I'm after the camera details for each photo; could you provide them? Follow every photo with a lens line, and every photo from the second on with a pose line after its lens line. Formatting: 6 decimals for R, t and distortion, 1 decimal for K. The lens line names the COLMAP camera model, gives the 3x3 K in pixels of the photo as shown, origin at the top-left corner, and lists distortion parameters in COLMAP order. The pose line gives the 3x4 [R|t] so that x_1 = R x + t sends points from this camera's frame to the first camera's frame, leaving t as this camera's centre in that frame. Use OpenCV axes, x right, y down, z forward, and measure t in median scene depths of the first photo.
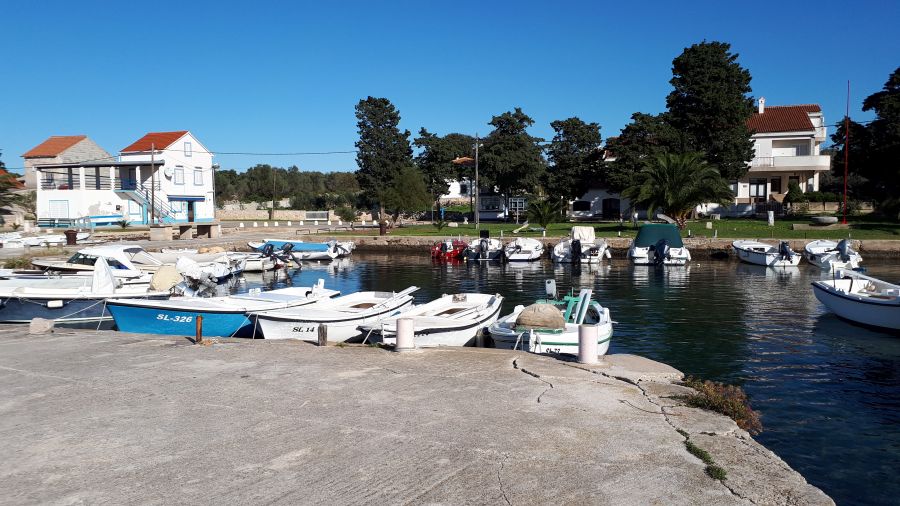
lens RADIAL K [[728.5, 0, 447.9], [0, 728.5, 254.3], [0, 0, 1]] dist [0.043439, -0.054453]
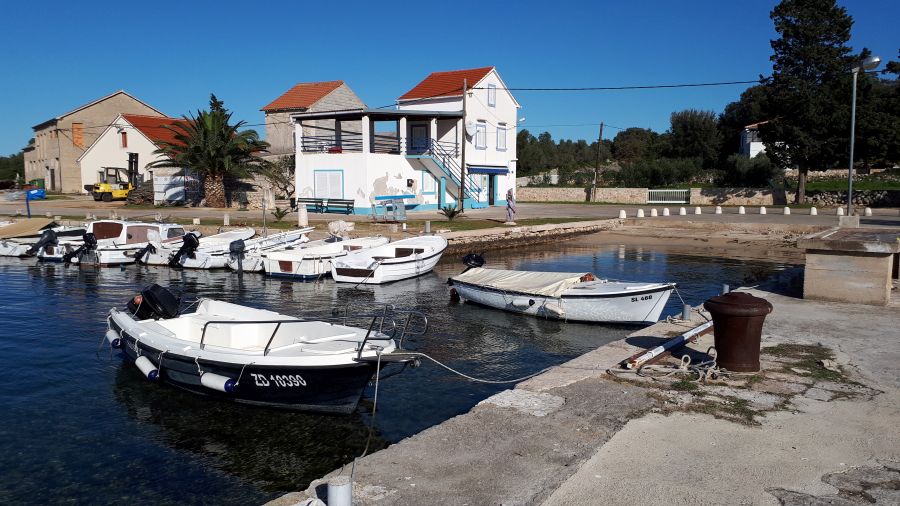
lens RADIAL K [[728.5, 0, 459.5], [0, 728.5, 270.3], [0, 0, 1]] dist [0.043439, -0.054453]
pose [[0.975566, 0.035059, -0.216893, -0.250142], [-0.023489, 0.998171, 0.055698, -0.022461], [0.218449, -0.049243, 0.974605, 0.364035]]
